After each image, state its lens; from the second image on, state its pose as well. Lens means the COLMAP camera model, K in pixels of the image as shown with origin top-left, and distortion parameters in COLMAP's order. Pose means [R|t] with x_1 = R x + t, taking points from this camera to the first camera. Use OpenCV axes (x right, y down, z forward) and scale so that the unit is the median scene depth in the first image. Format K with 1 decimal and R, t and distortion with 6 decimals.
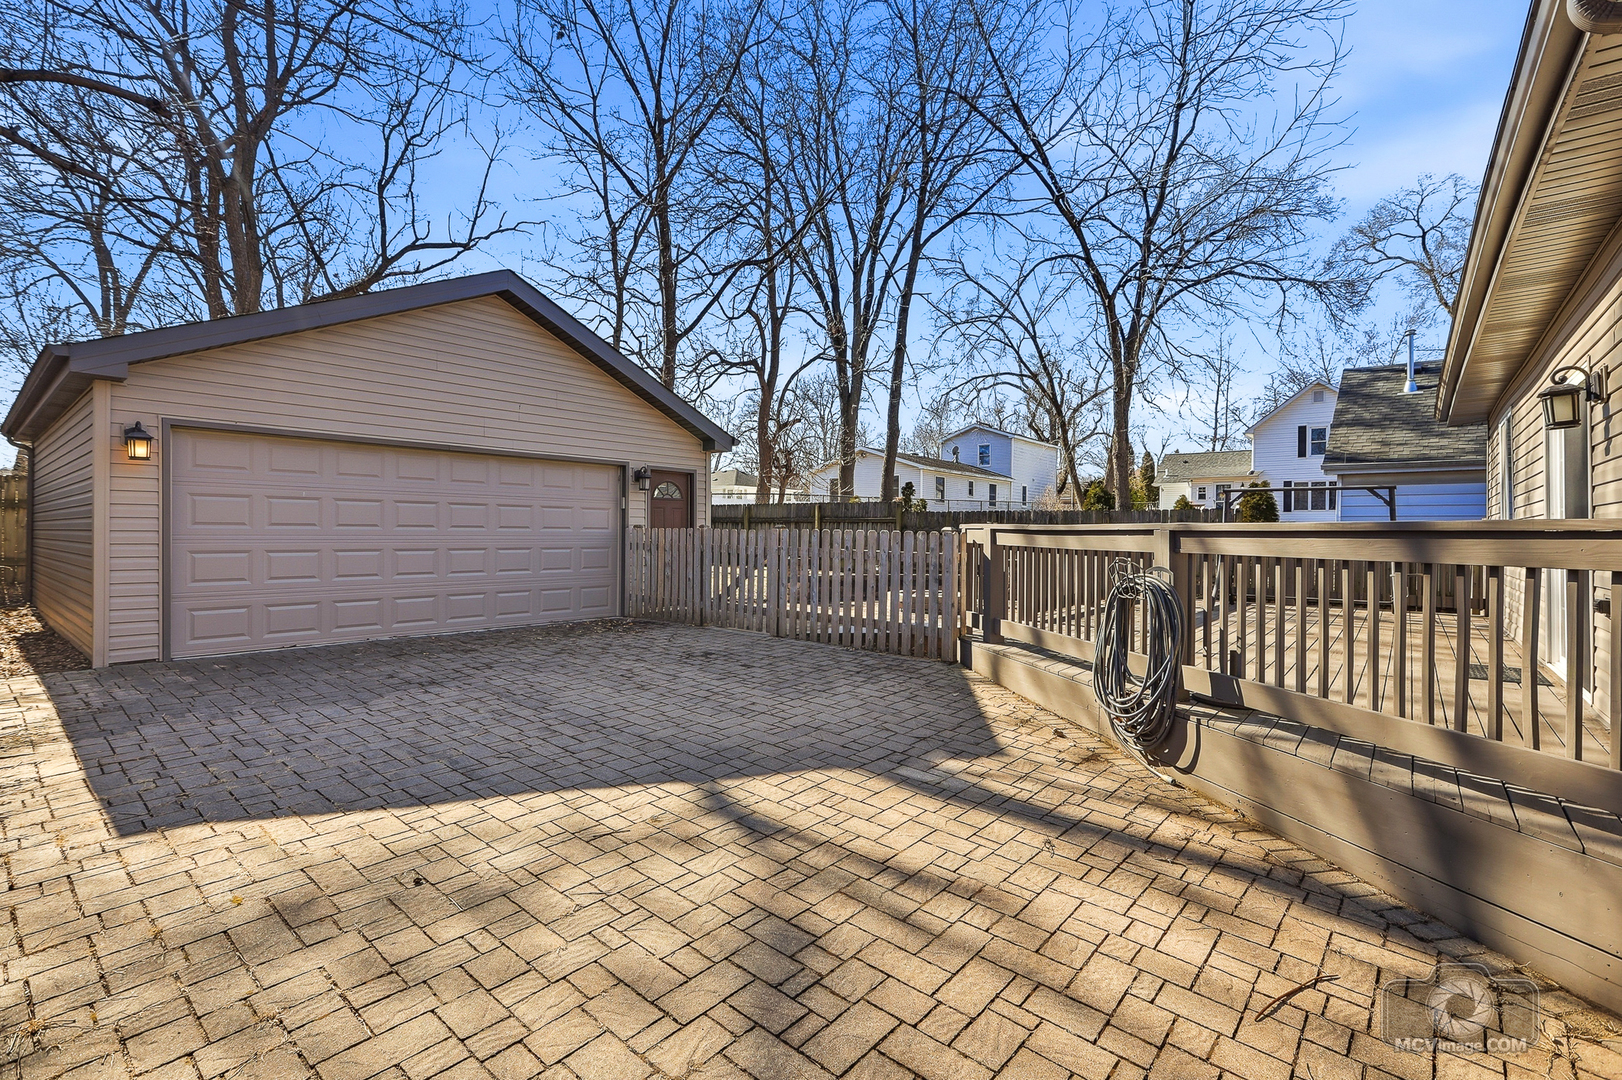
lens RADIAL K [[732.1, 0, 805.3], [0, 732.1, 534.3], [0, 0, 1]] dist [0.000098, 0.000110]
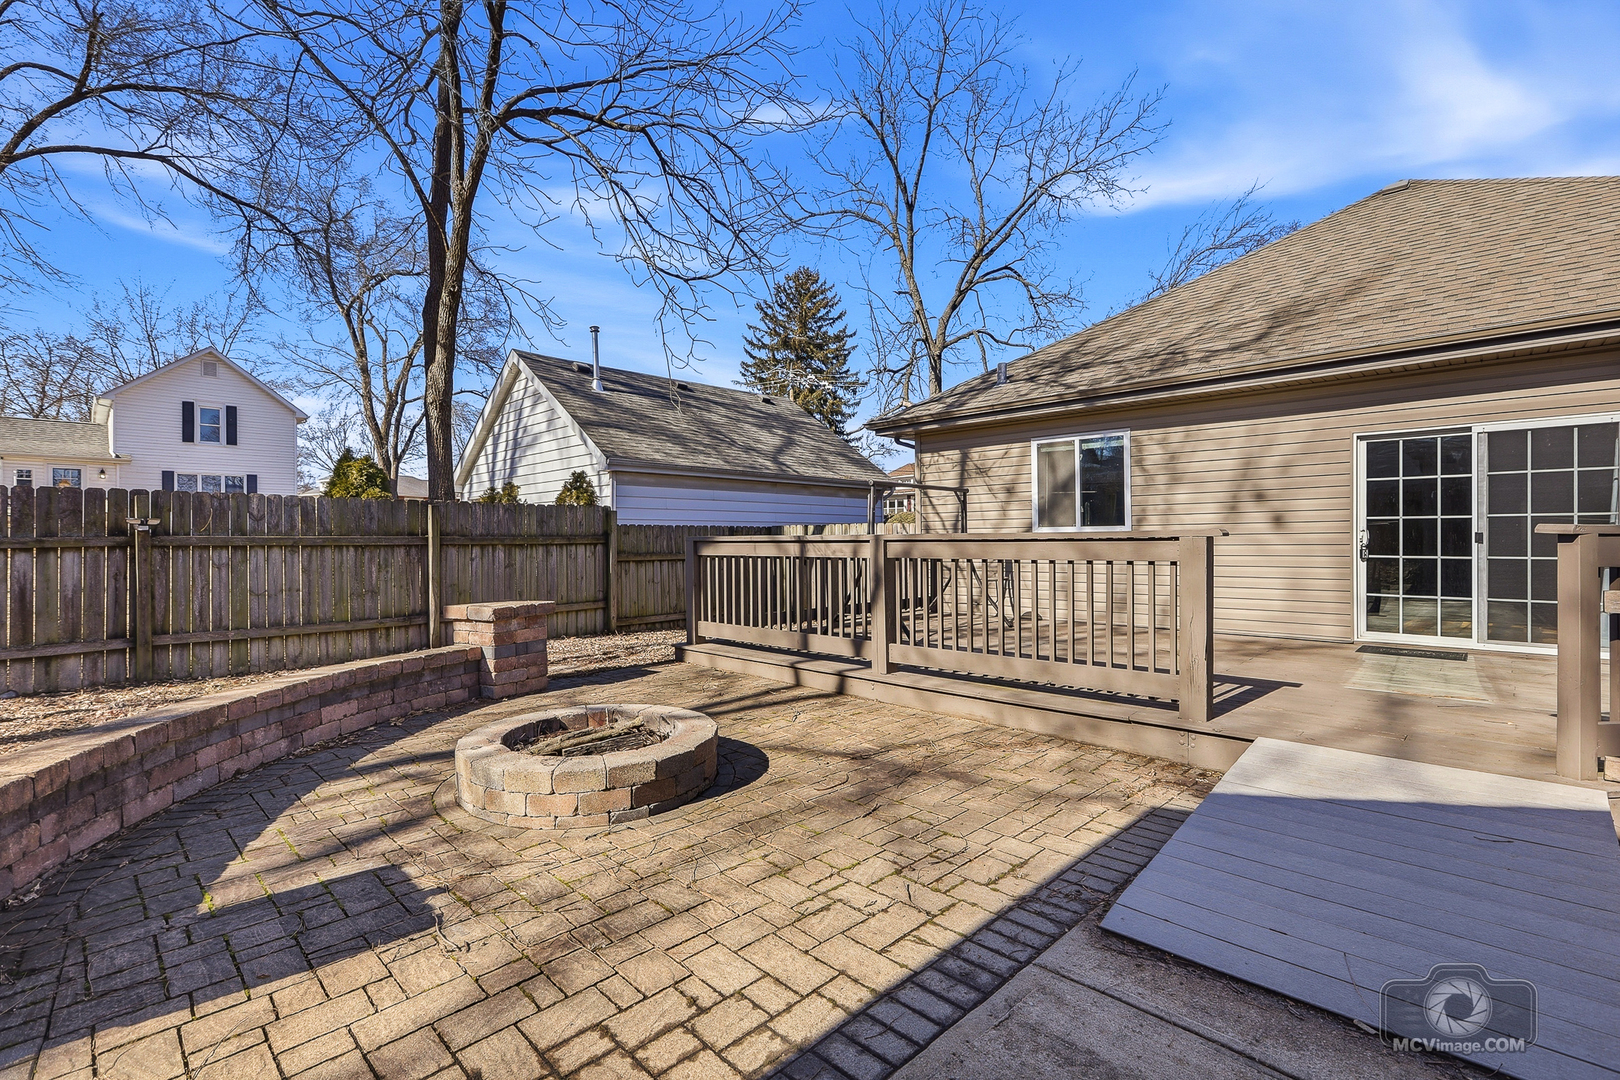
lens RADIAL K [[727.5, 0, 817.0], [0, 727.5, 539.0], [0, 0, 1]] dist [0.000311, 0.000543]
pose [[0.083151, -0.009774, 0.996489, -0.062319], [0.008570, 0.999922, 0.009093, -0.003491], [-0.996500, 0.007783, 0.083229, 0.383900]]
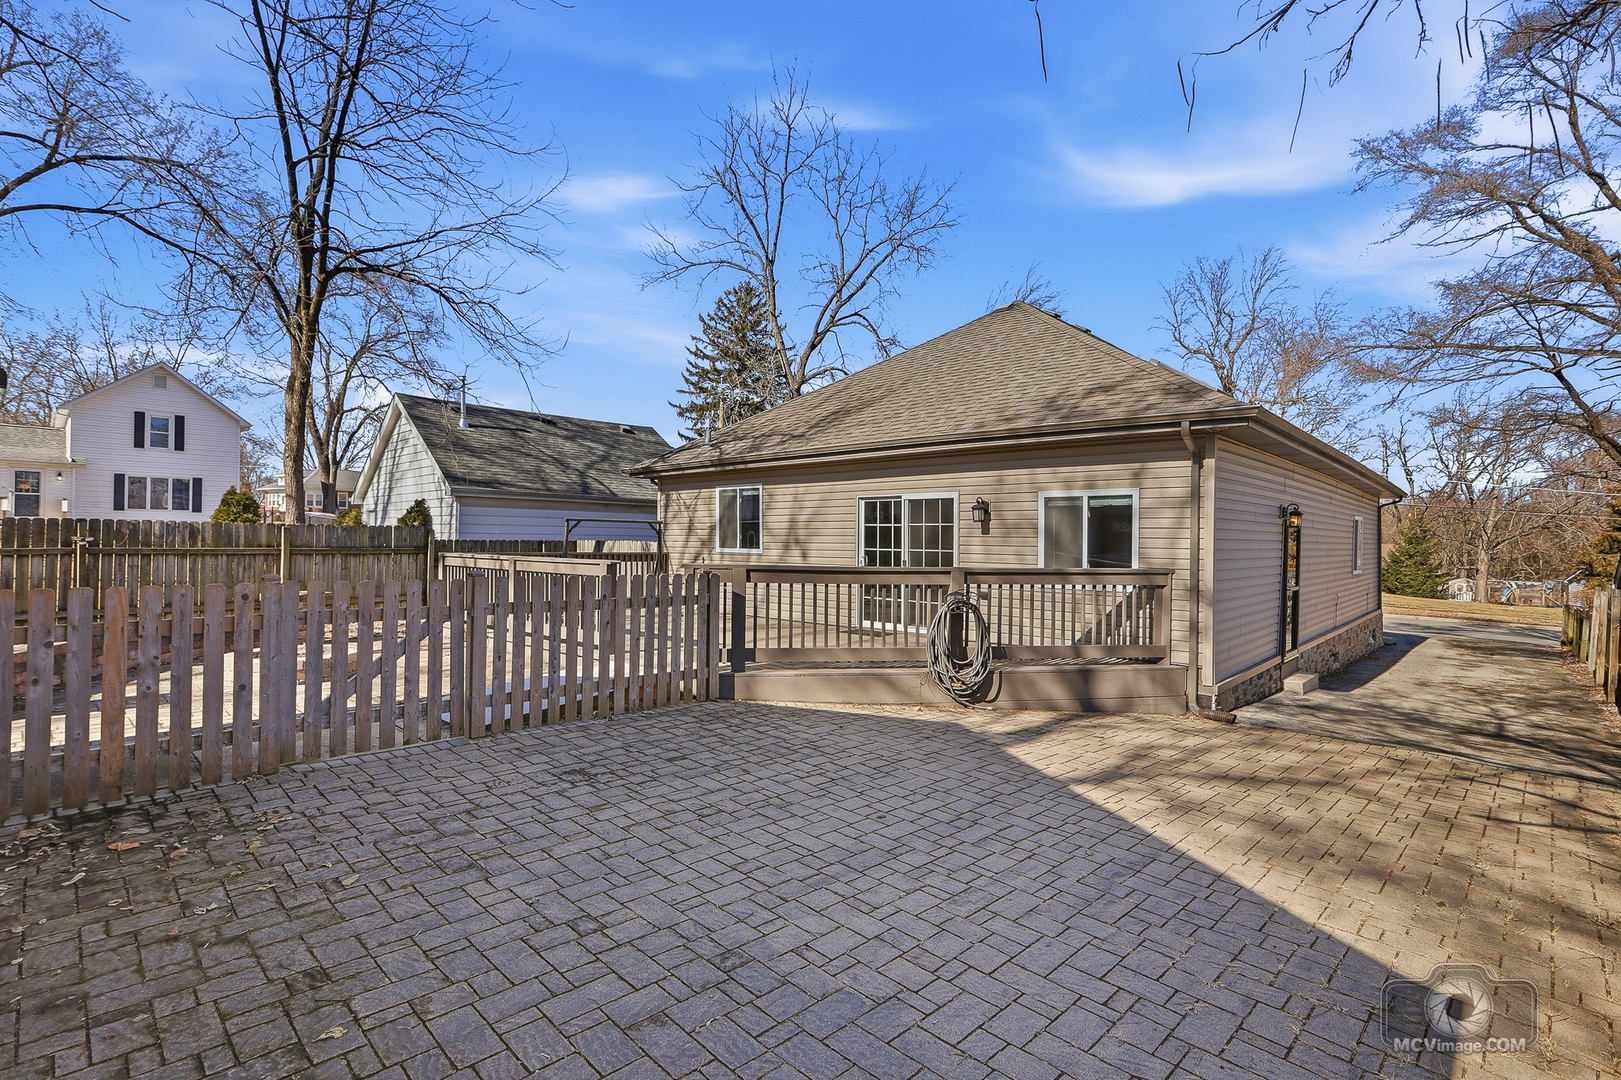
lens RADIAL K [[750.3, 0, 814.8], [0, 750.3, 533.7], [0, 0, 1]] dist [0.000258, 0.000250]
pose [[0.070195, -0.000357, 0.997533, -0.219015], [-0.008768, 0.999961, 0.000974, -0.016203], [-0.997495, -0.008815, 0.070189, 0.201191]]
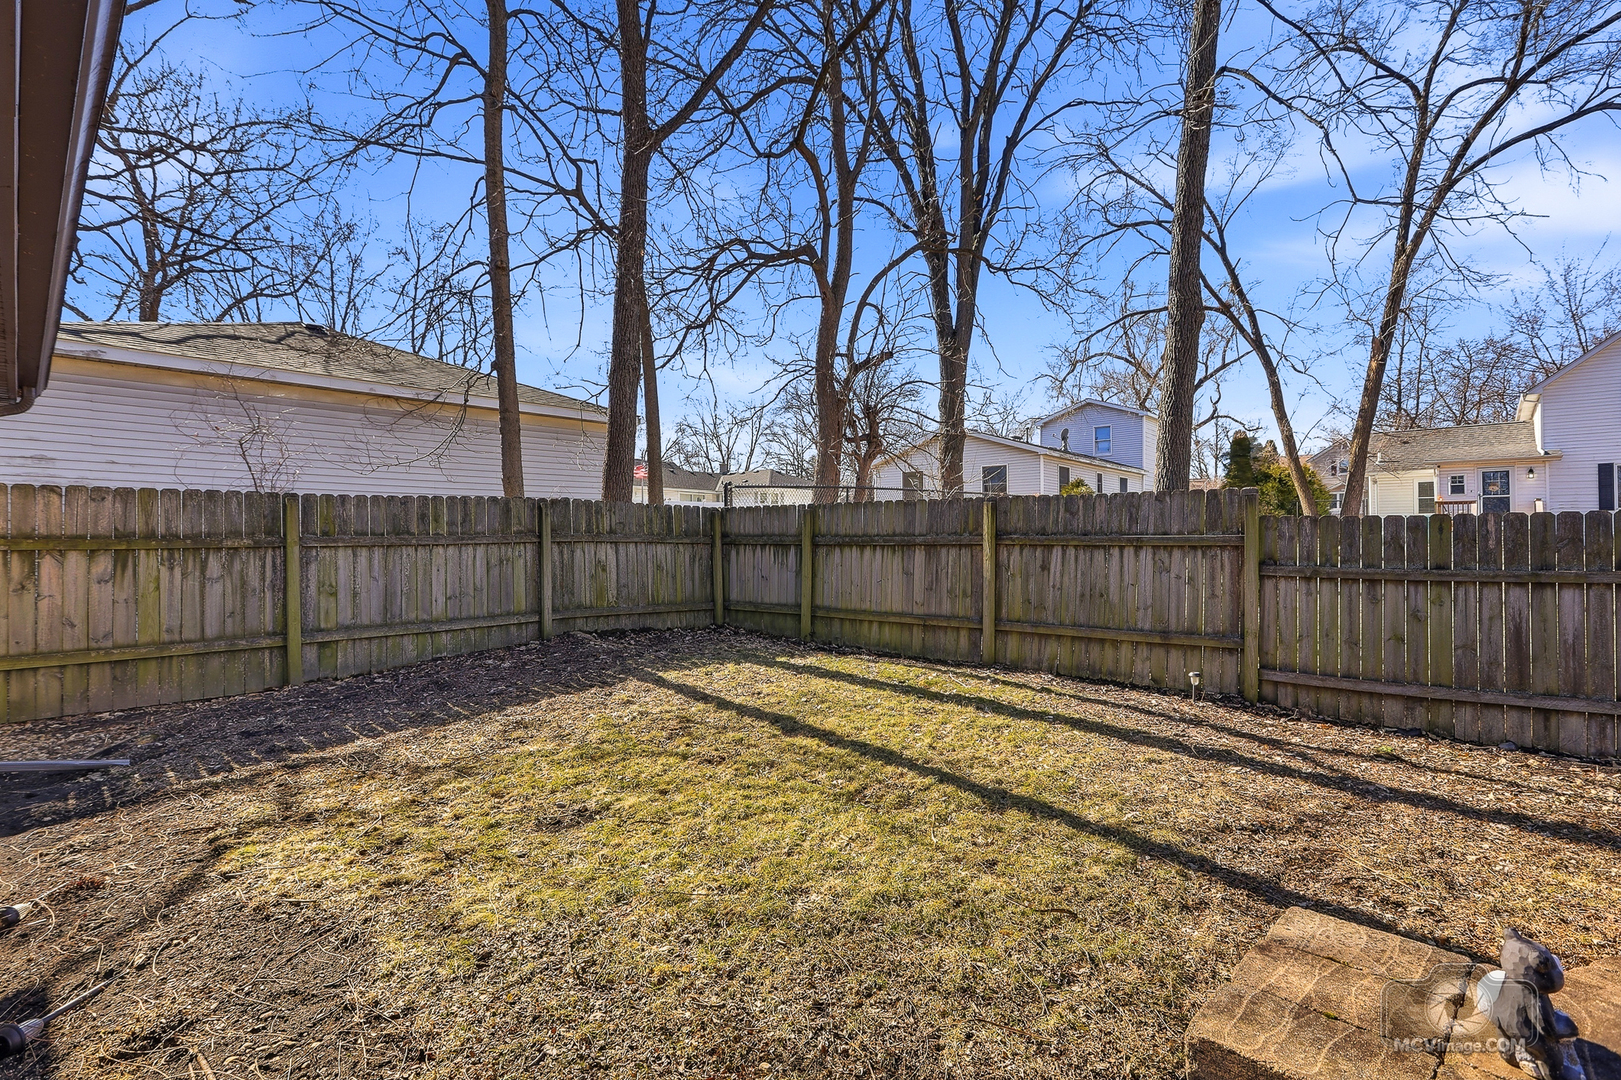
lens RADIAL K [[750.3, 0, 814.8], [0, 750.3, 533.7], [0, 0, 1]] dist [0.000258, 0.000250]
pose [[0.999272, -0.011554, -0.036349, -0.046394], [0.011188, 0.999885, -0.010252, -0.014516], [0.036464, 0.009838, 0.999287, 0.431405]]
